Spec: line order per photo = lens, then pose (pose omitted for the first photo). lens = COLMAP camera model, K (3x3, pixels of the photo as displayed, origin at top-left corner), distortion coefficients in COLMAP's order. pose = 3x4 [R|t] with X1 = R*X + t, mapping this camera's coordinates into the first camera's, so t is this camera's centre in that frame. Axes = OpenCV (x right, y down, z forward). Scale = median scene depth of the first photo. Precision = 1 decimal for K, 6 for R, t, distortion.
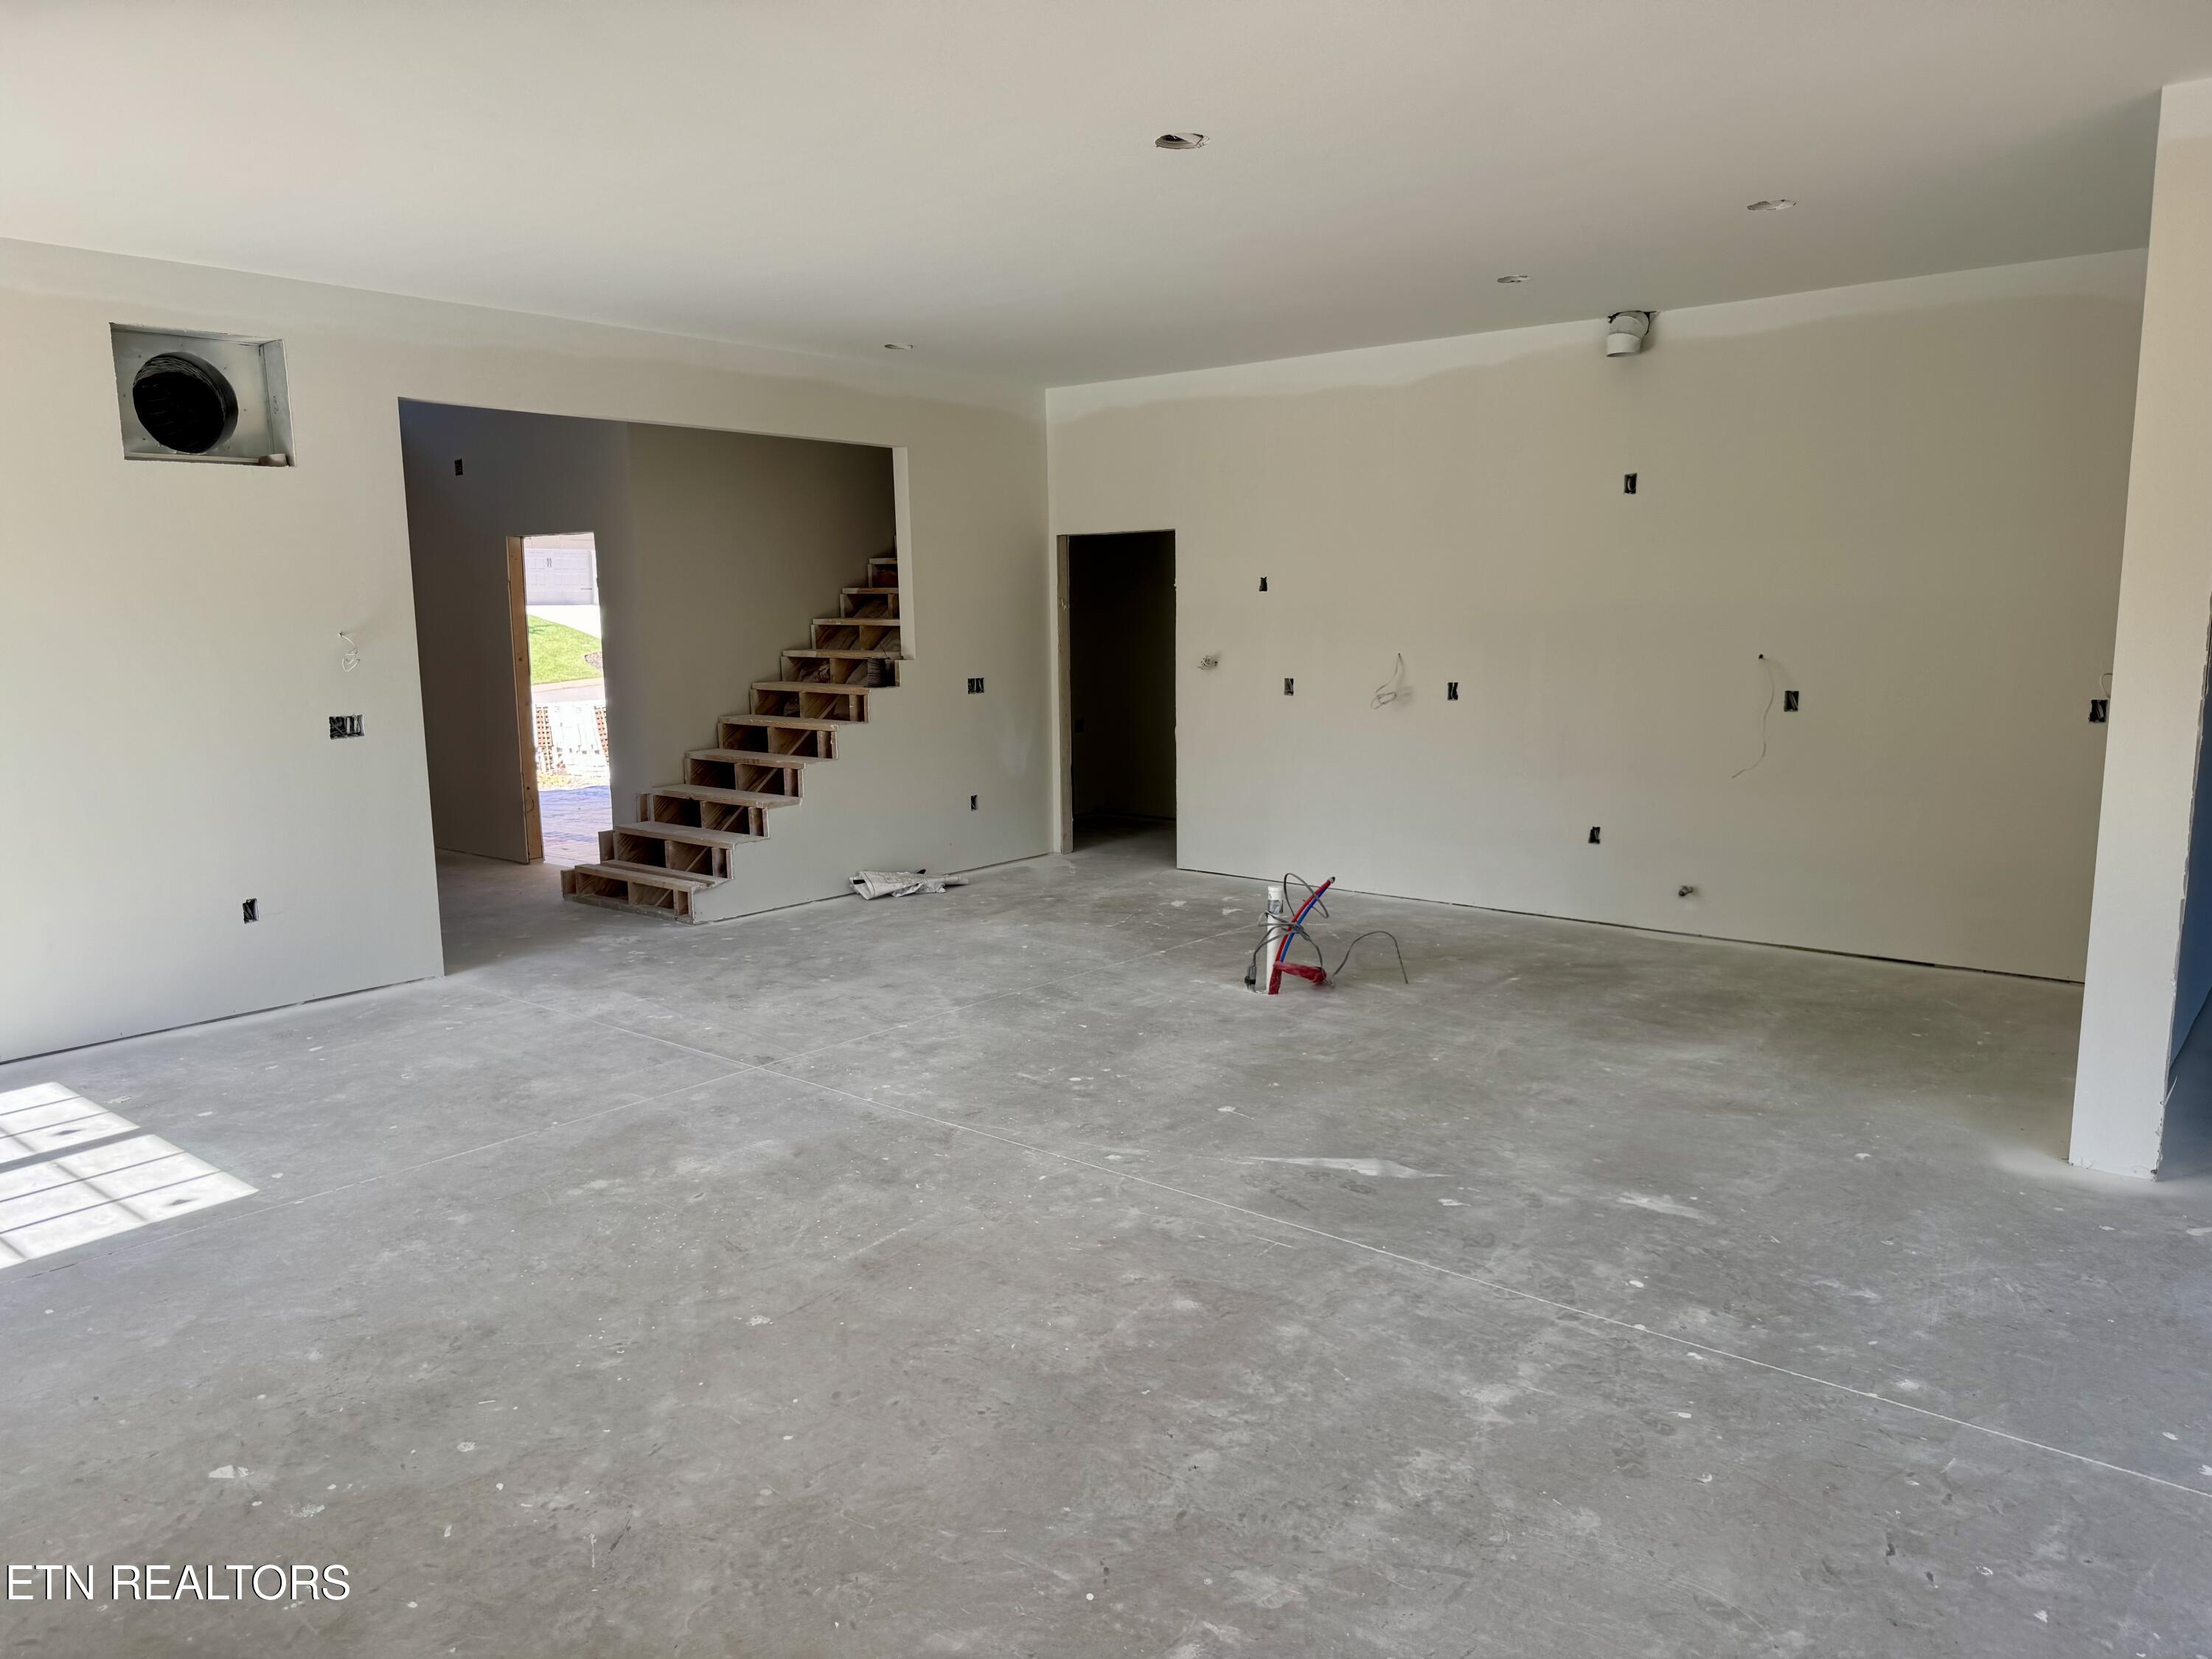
lens RADIAL K [[1535.4, 0, 1106.0], [0, 1535.4, 829.5], [0, 0, 1]] dist [0.090952, -0.129537]
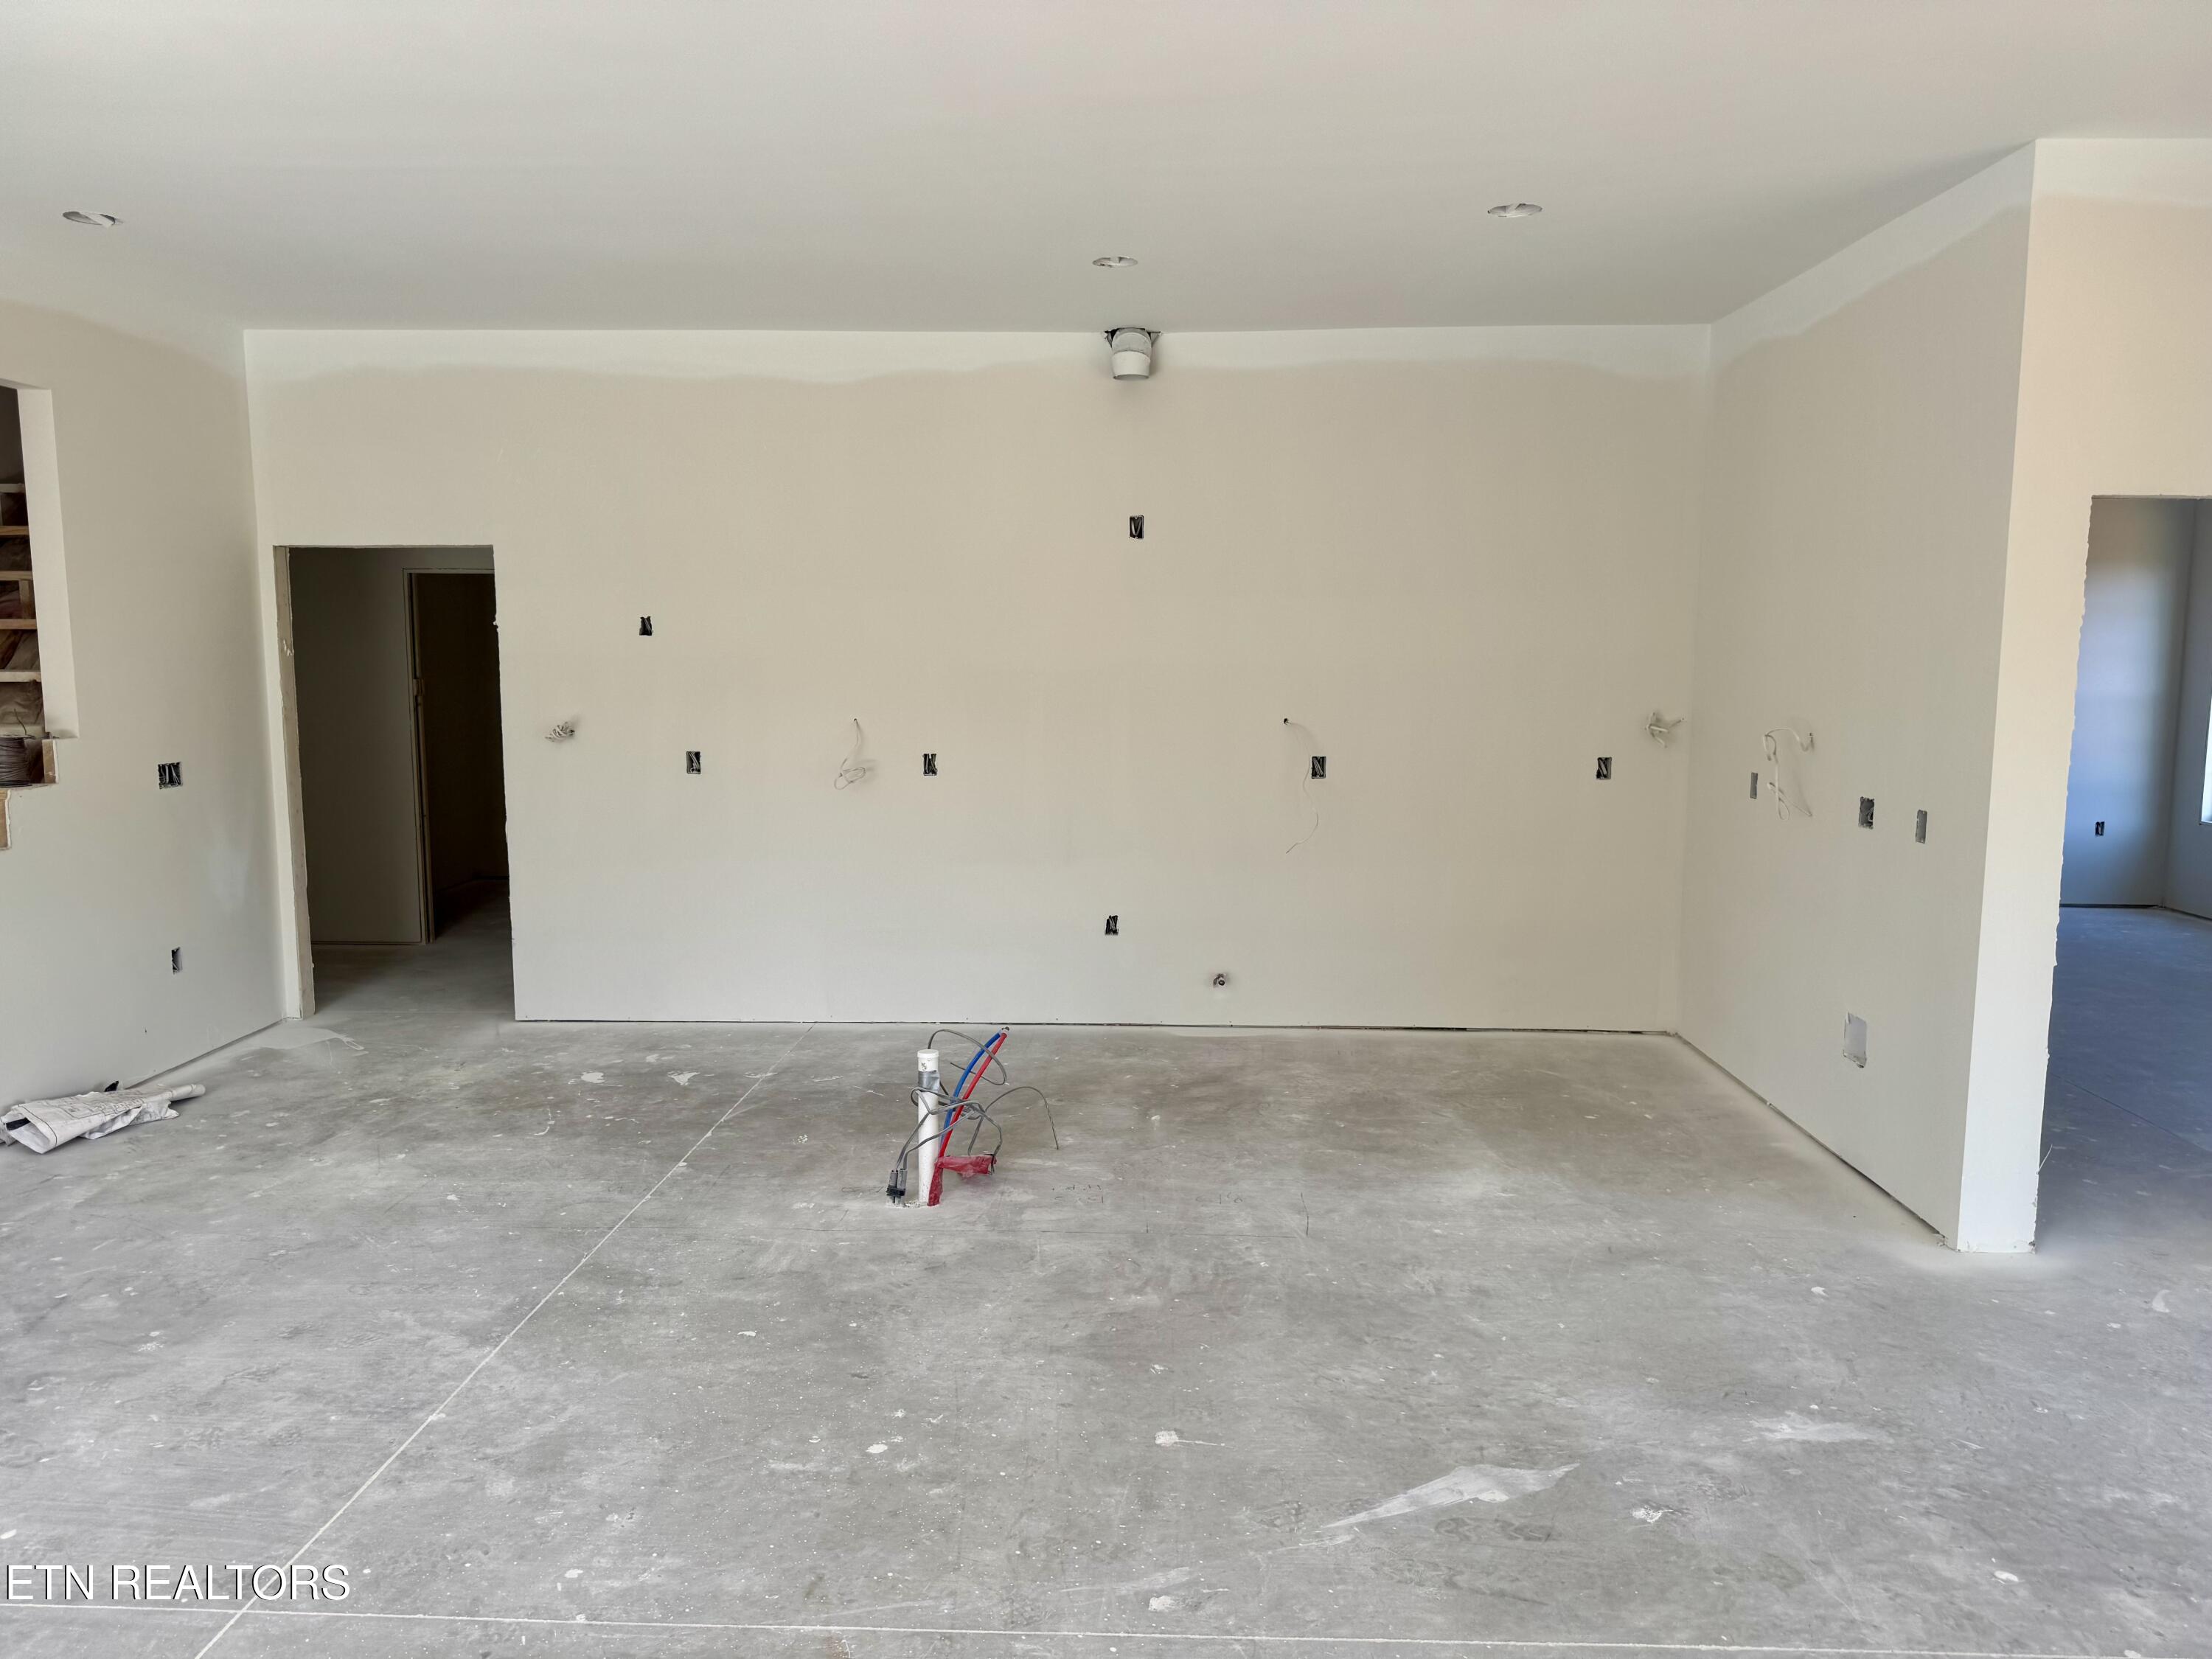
lens RADIAL K [[1535.4, 0, 1106.0], [0, 1535.4, 829.5], [0, 0, 1]] dist [0.090952, -0.129537]
pose [[0.788225, -0.059789, 0.612476, -0.265812], [0.078313, 0.996923, -0.003467, -0.059227], [-0.610384, 0.050697, 0.790482, 0.397005]]
